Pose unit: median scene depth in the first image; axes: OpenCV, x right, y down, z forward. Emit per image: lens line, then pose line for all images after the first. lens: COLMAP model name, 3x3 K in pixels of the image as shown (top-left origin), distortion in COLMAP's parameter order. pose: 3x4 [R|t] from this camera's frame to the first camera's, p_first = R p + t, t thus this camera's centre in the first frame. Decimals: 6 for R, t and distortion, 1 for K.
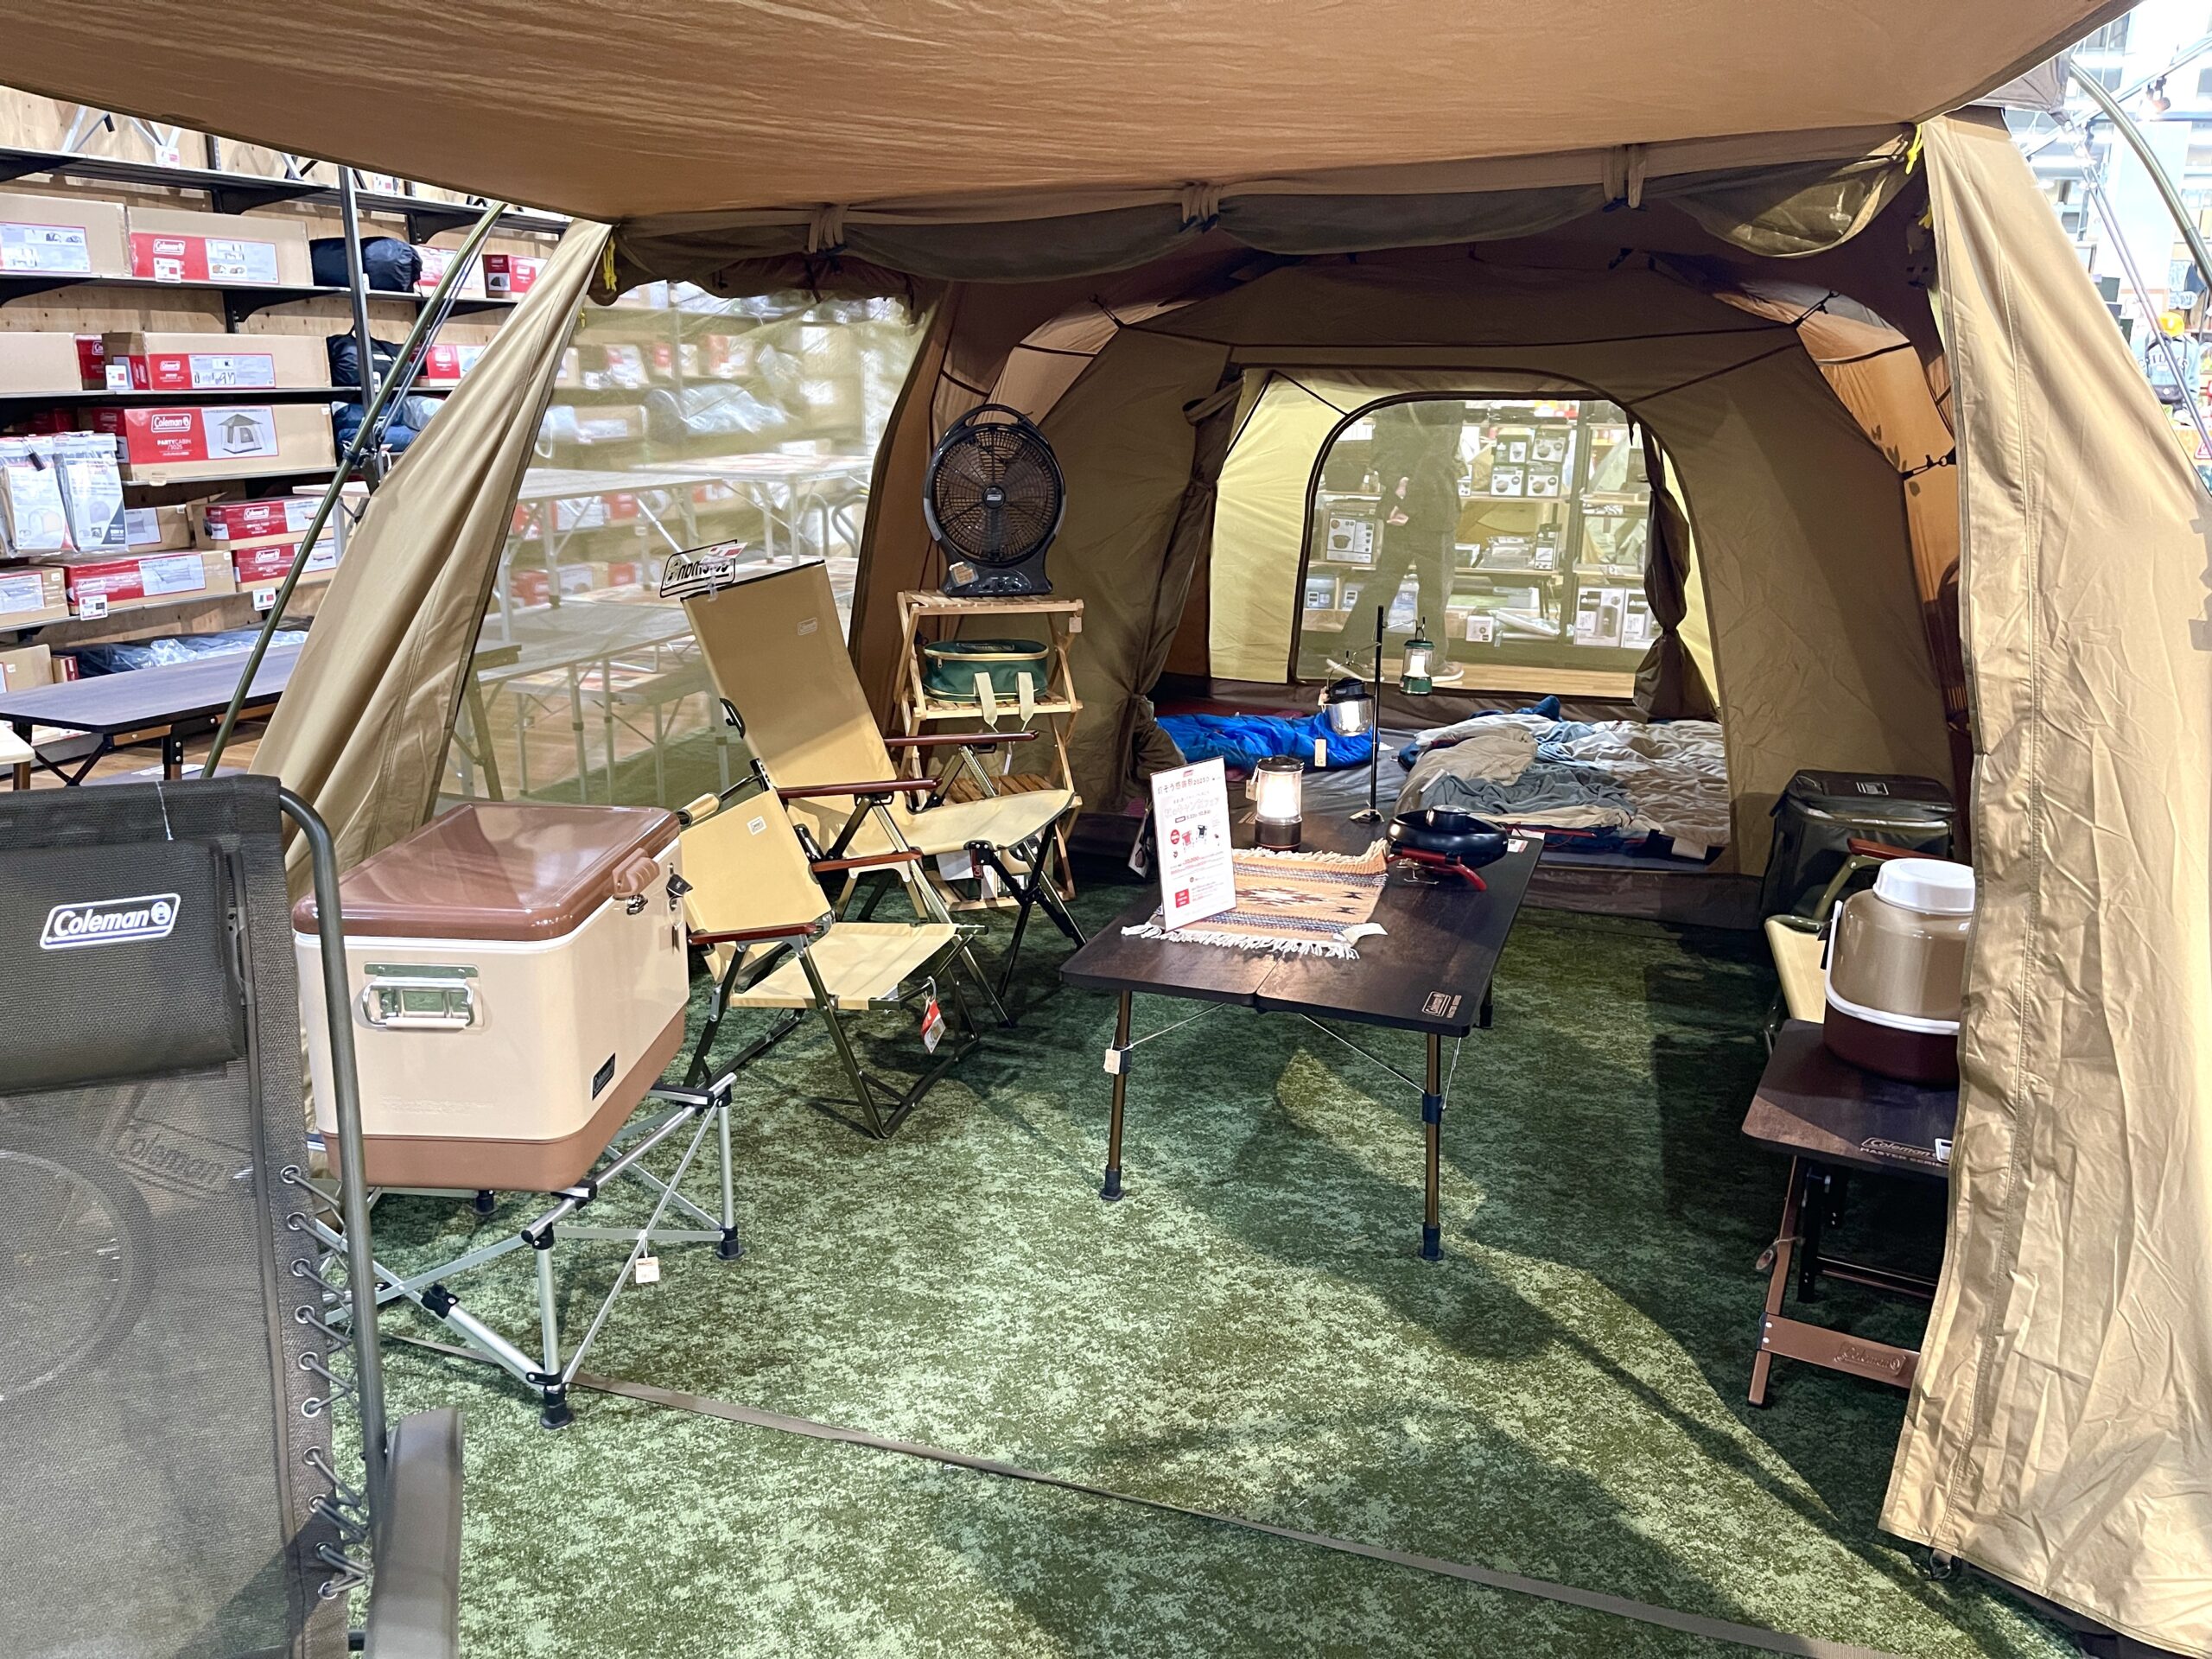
lens RADIAL K [[1752.5, 0, 1106.0], [0, 1752.5, 829.5], [0, 0, 1]] dist [0.133181, -0.411791]
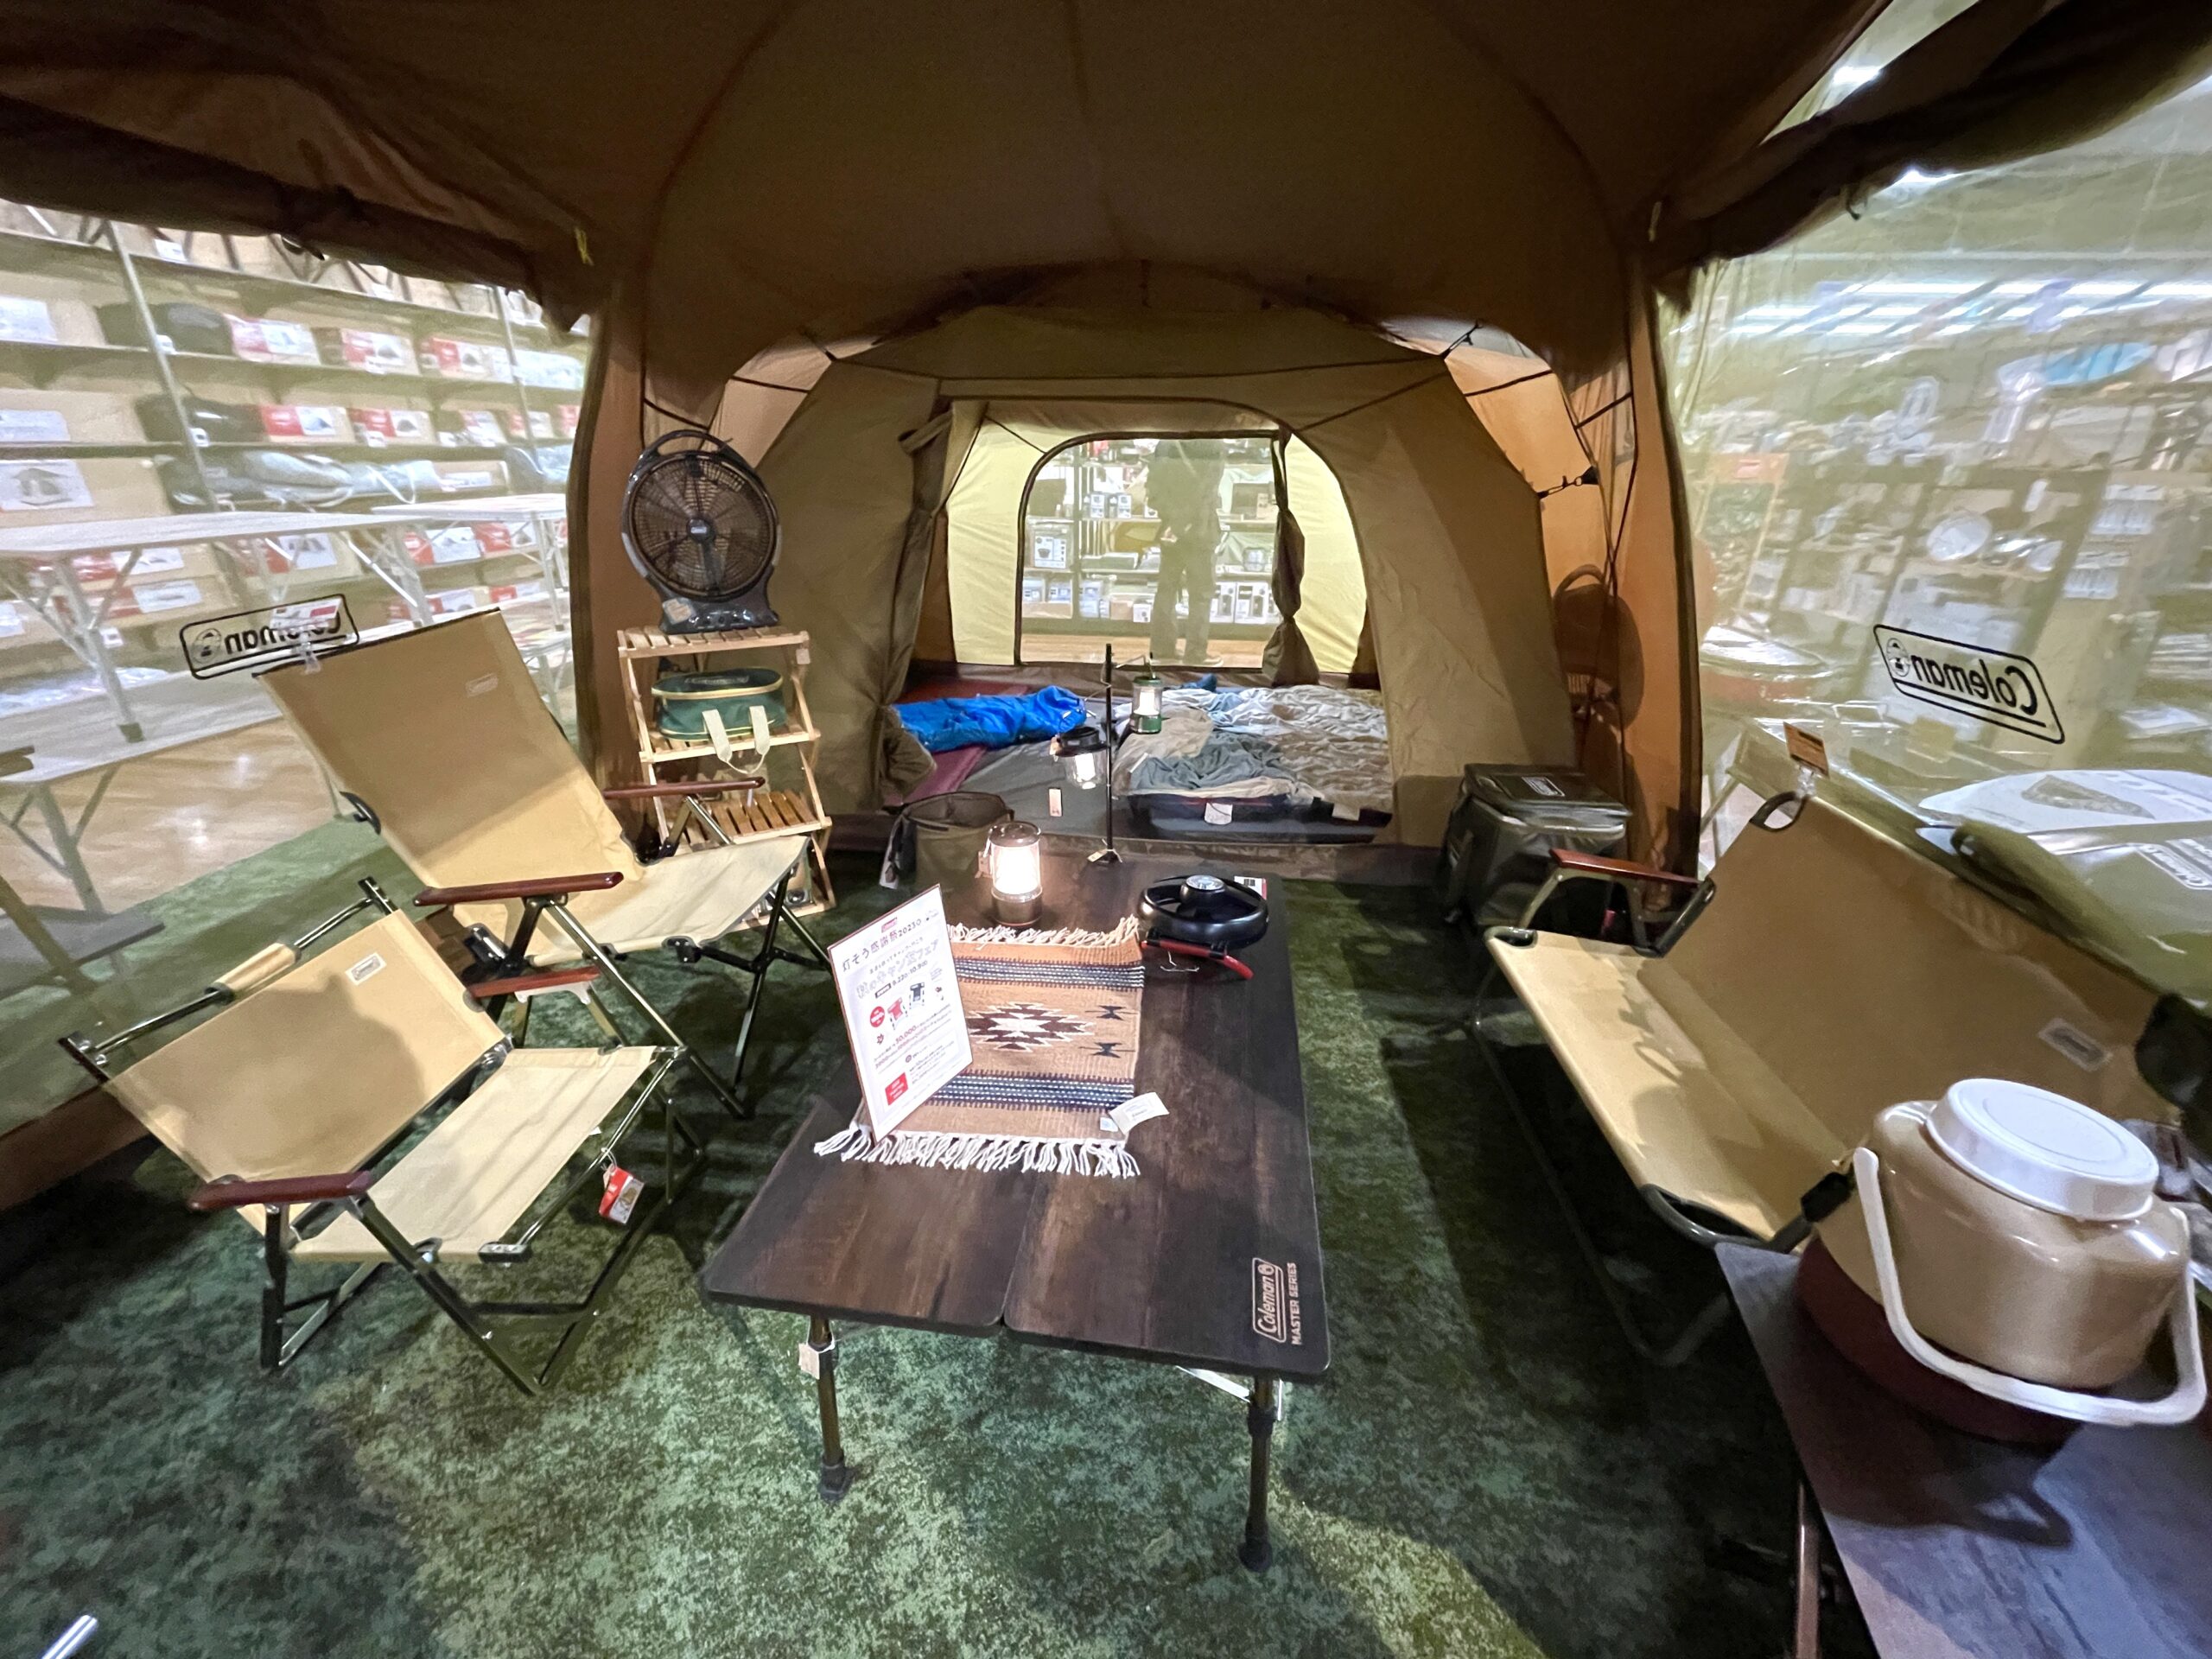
lens RADIAL K [[861.4, 0, 1106.0], [0, 861.4, 829.5], [0, 0, 1]] dist [-0.013773, -0.000463]
pose [[0.978042, -0.086186, 0.189753, 0.050637], [0.055101, 0.985021, 0.163391, -0.088709], [-0.200993, -0.149348, 0.968141, 0.462533]]
